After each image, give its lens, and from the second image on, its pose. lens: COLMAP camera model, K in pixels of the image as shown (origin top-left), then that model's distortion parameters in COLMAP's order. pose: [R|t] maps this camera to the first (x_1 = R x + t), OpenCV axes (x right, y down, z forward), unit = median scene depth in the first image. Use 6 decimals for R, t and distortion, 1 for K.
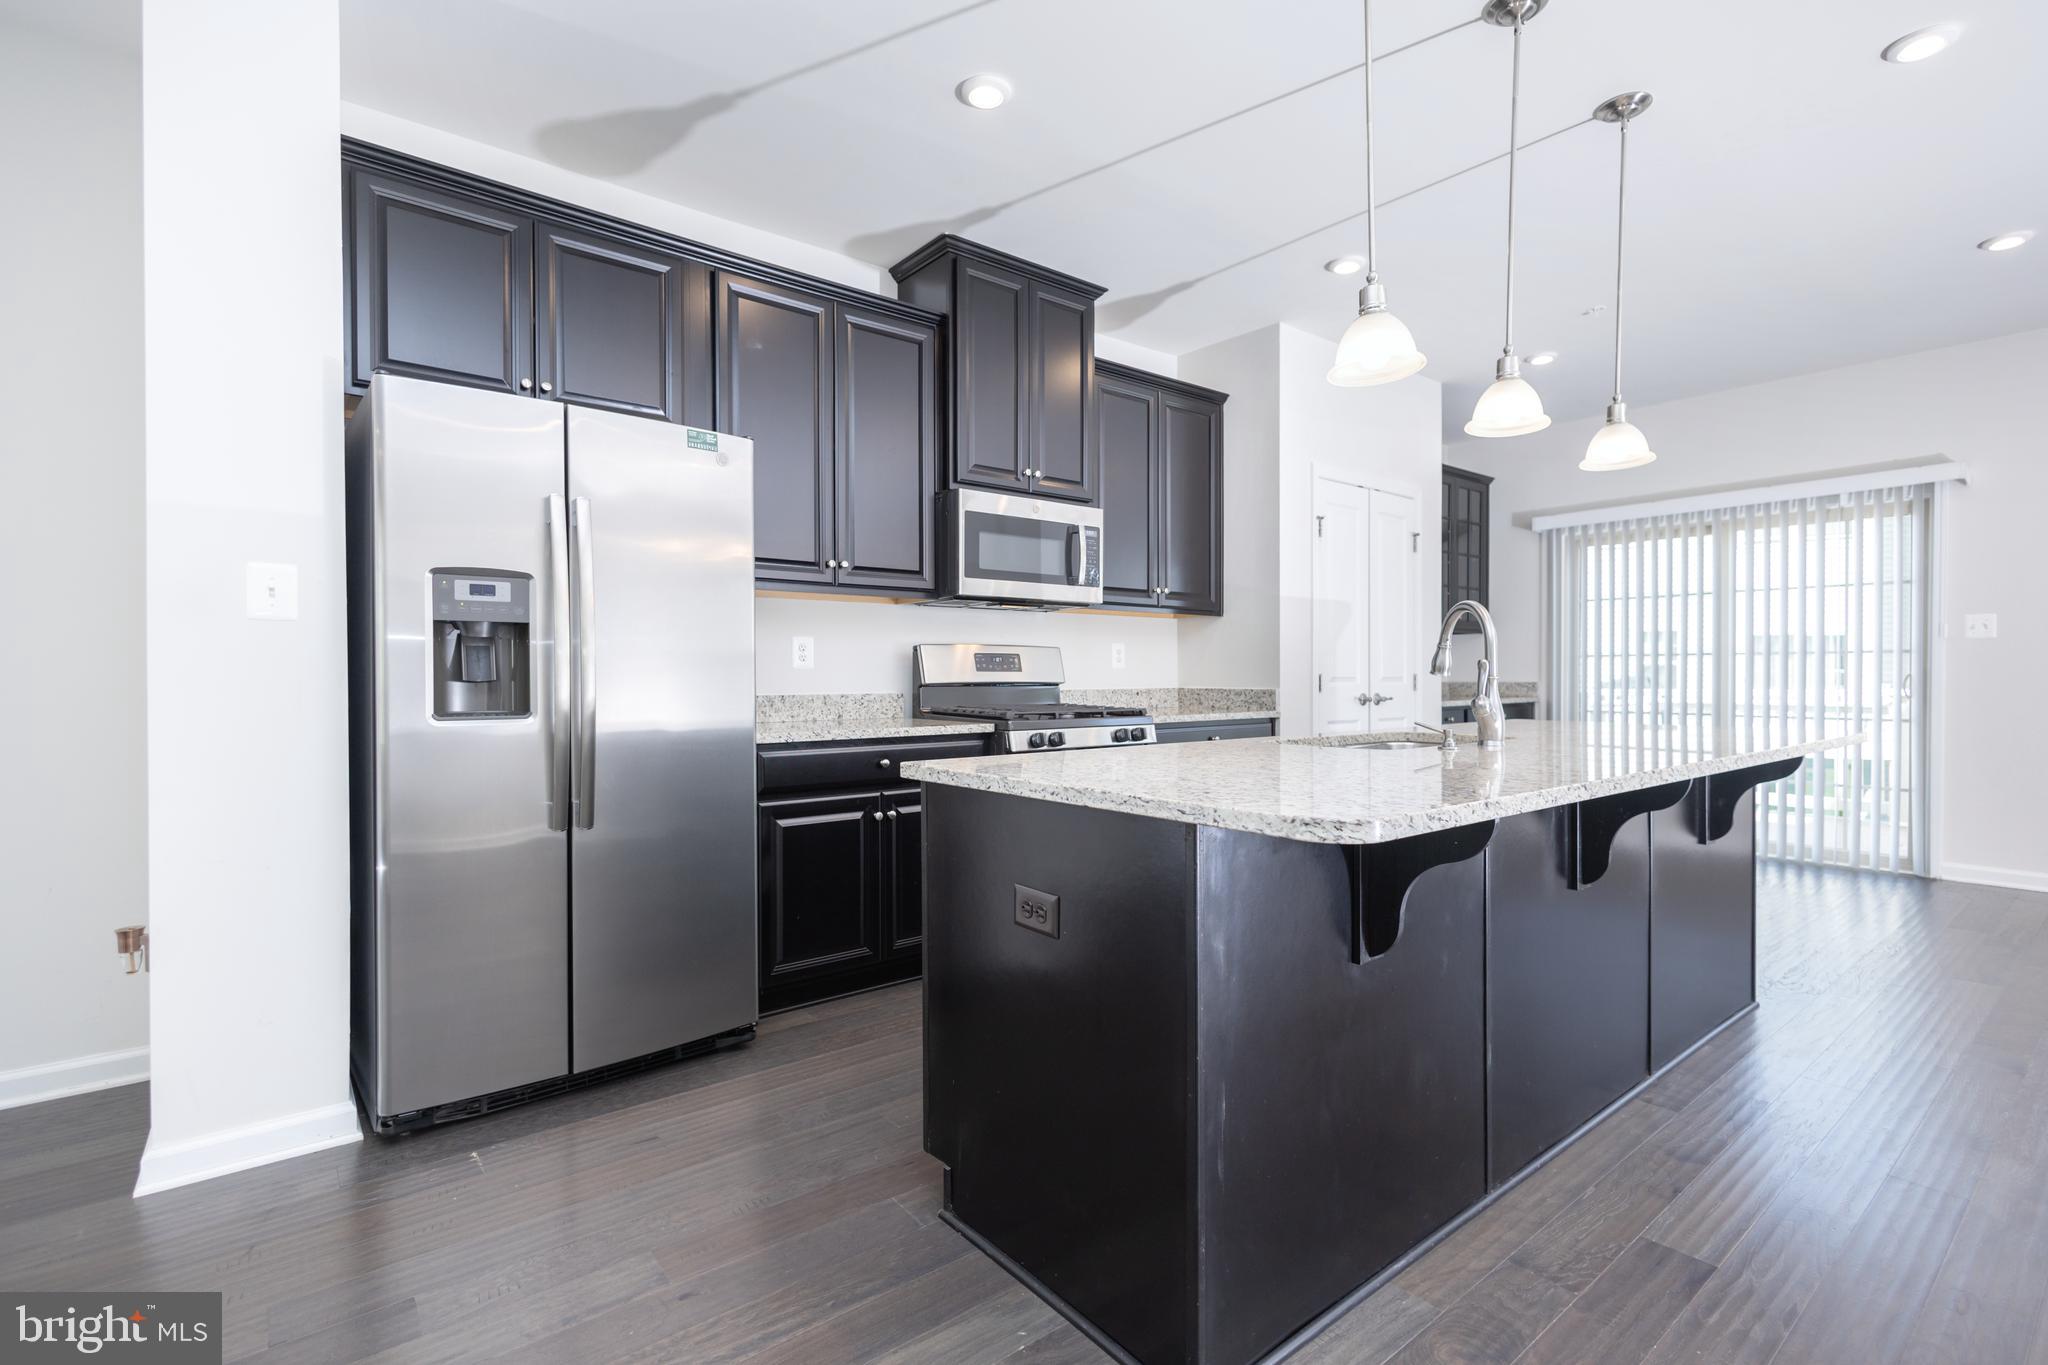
lens RADIAL K [[937.5, 0, 1023.5], [0, 937.5, 678.0], [0, 0, 1]] dist [0.012478, -0.001405]
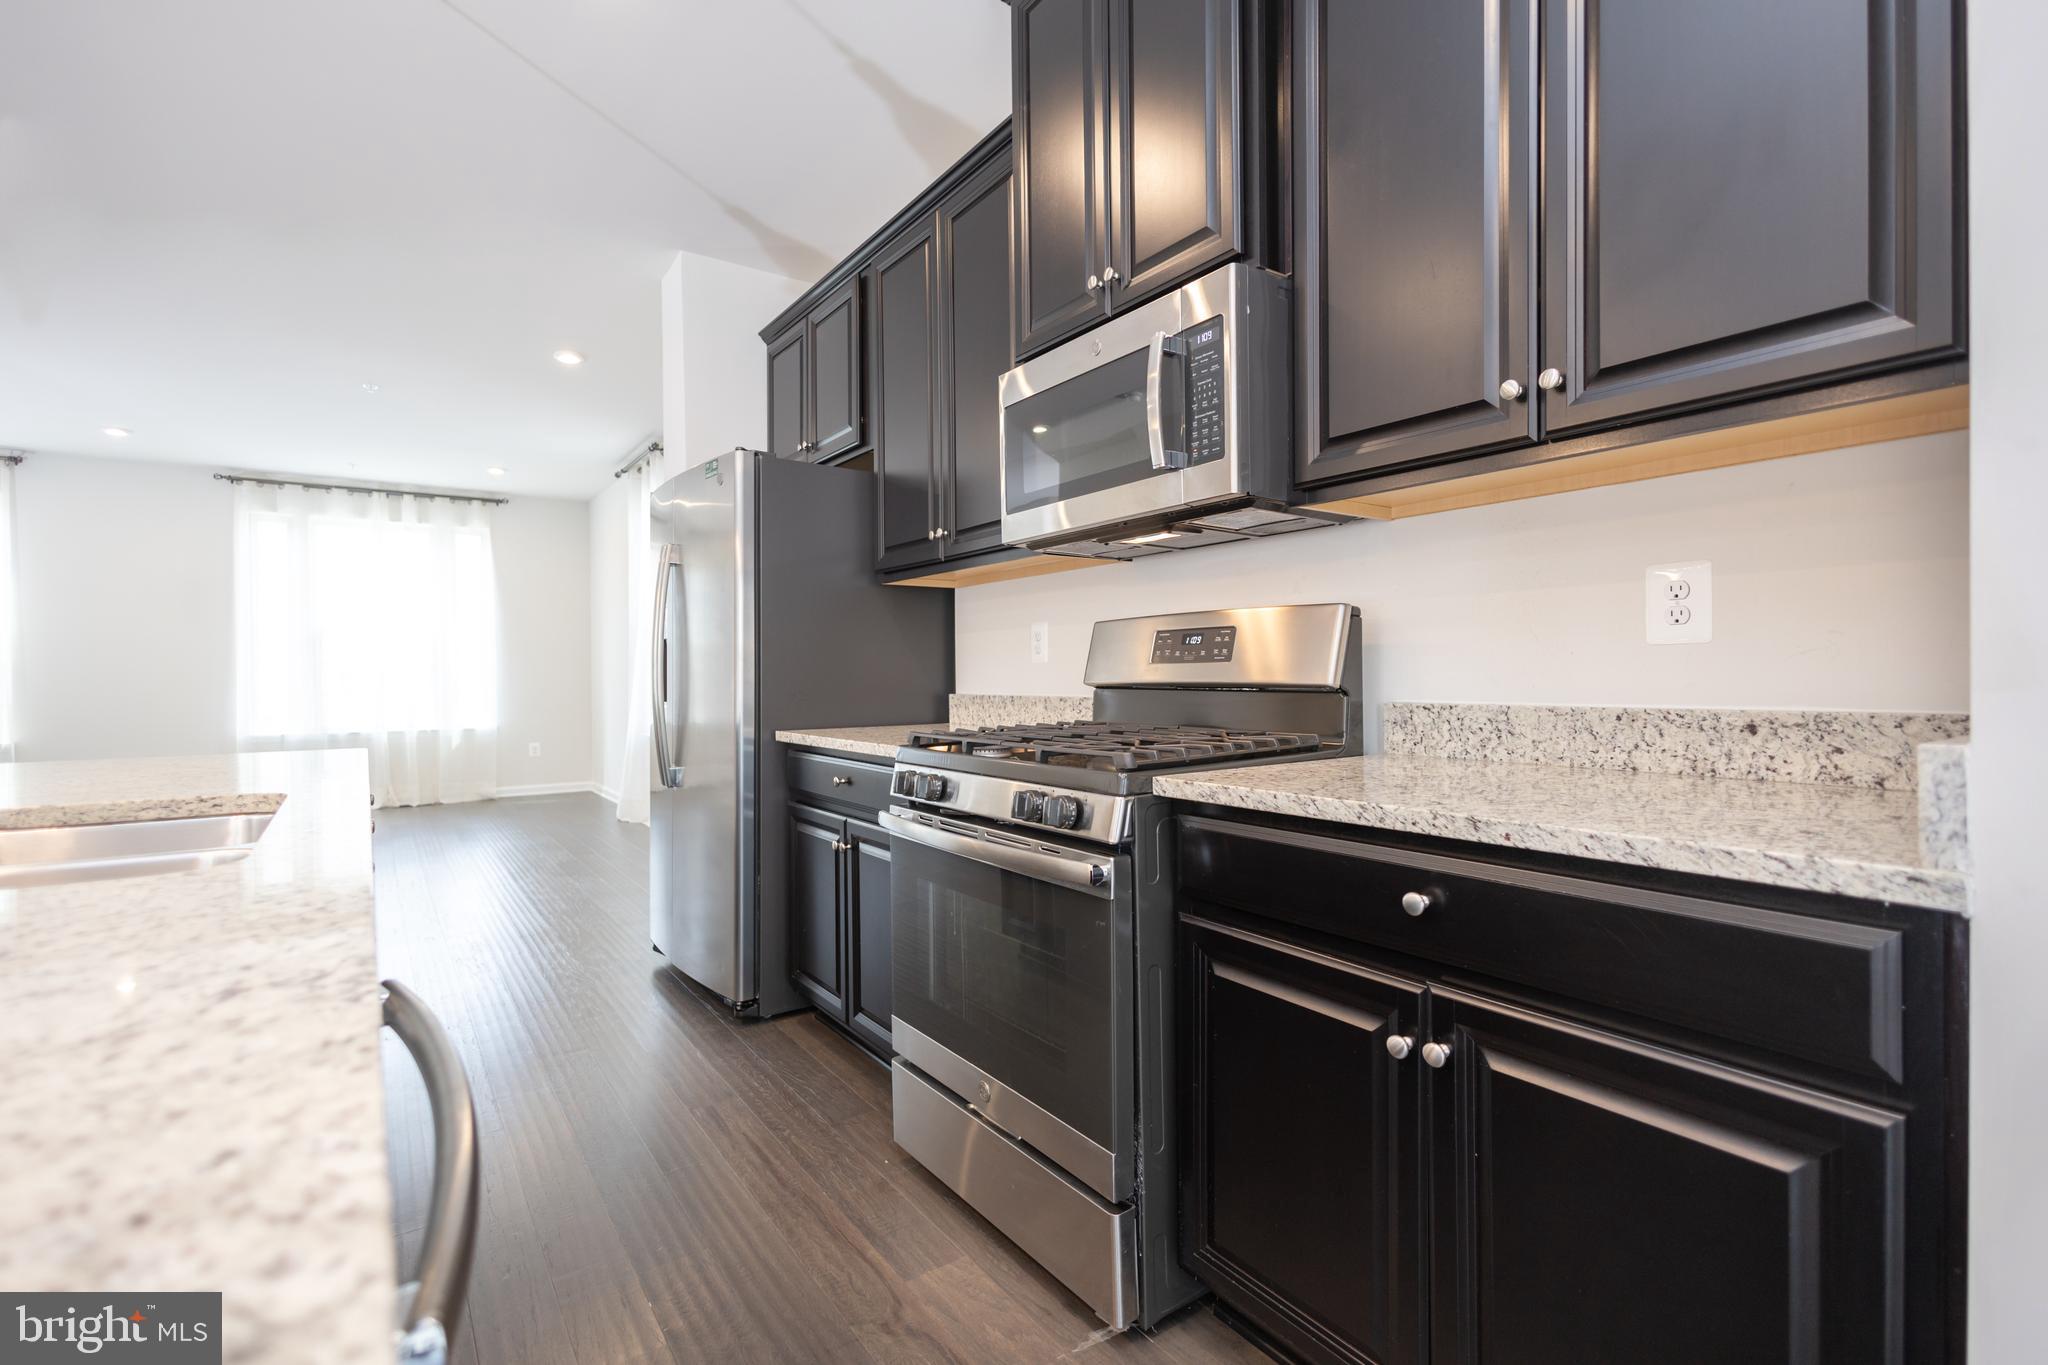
lens RADIAL K [[937.5, 0, 1027.7], [0, 937.5, 683.3], [0, 0, 1]] dist [0.012478, -0.001405]
pose [[-0.065465, 0.013618, -0.997762, 0.528961], [0.006185, 0.999893, 0.013241, -0.002799], [0.997836, -0.005305, -0.065542, 0.984178]]
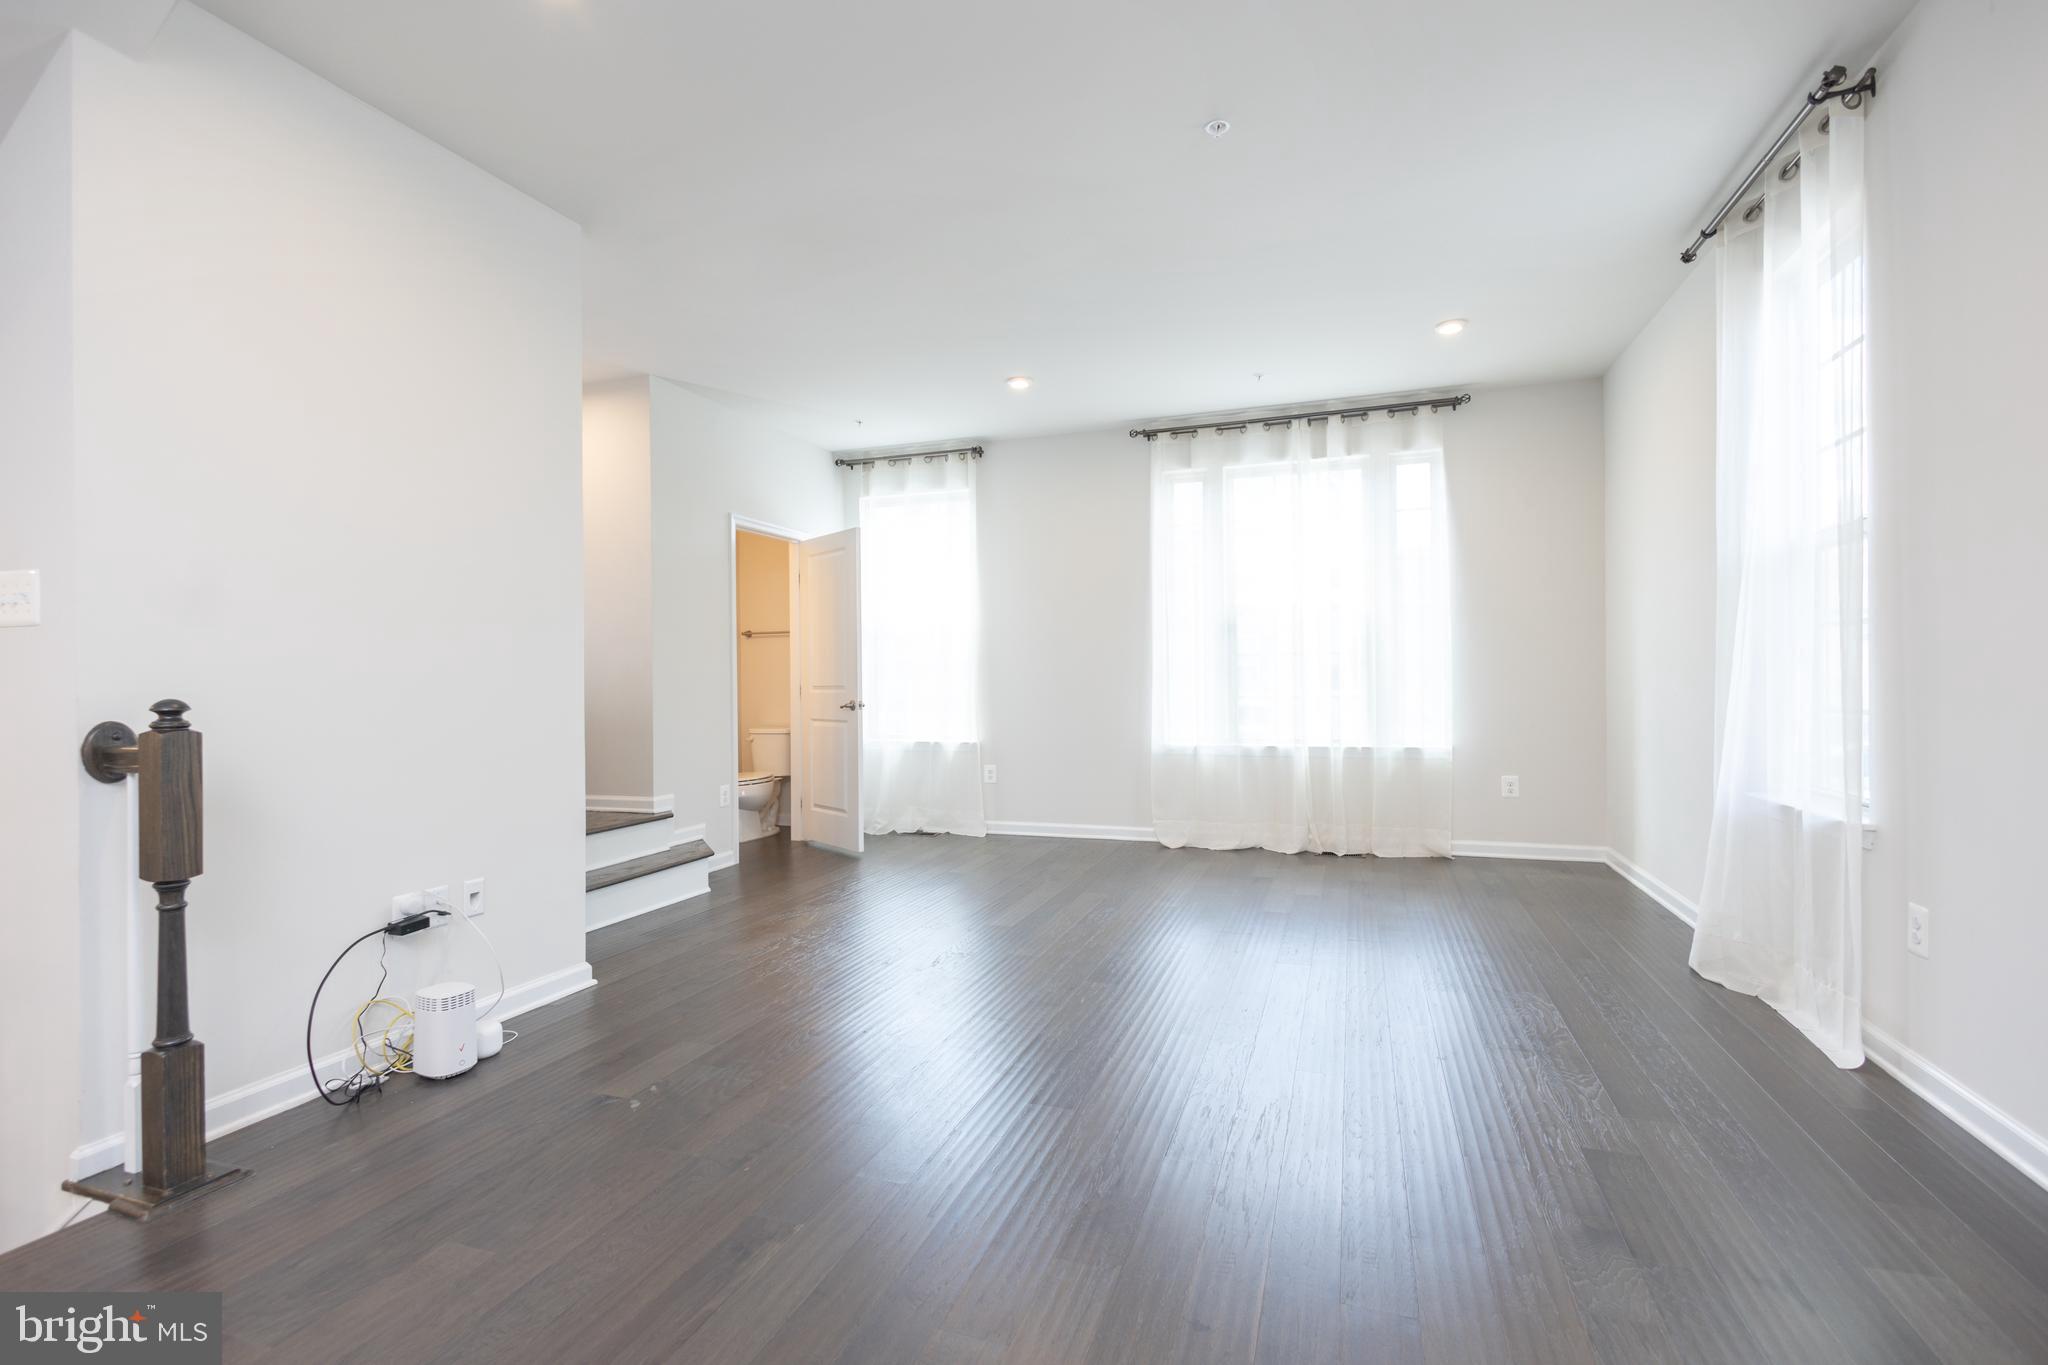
lens RADIAL K [[937.5, 0, 1013.1], [0, 937.5, 686.9], [0, 0, 1]] dist [0.012478, -0.001405]
pose [[-0.853845, 0.020121, -0.520138, -0.266298], [0.015694, 0.999793, 0.012912, -0.002096], [0.520290, 0.002861, -0.853985, 0.478438]]
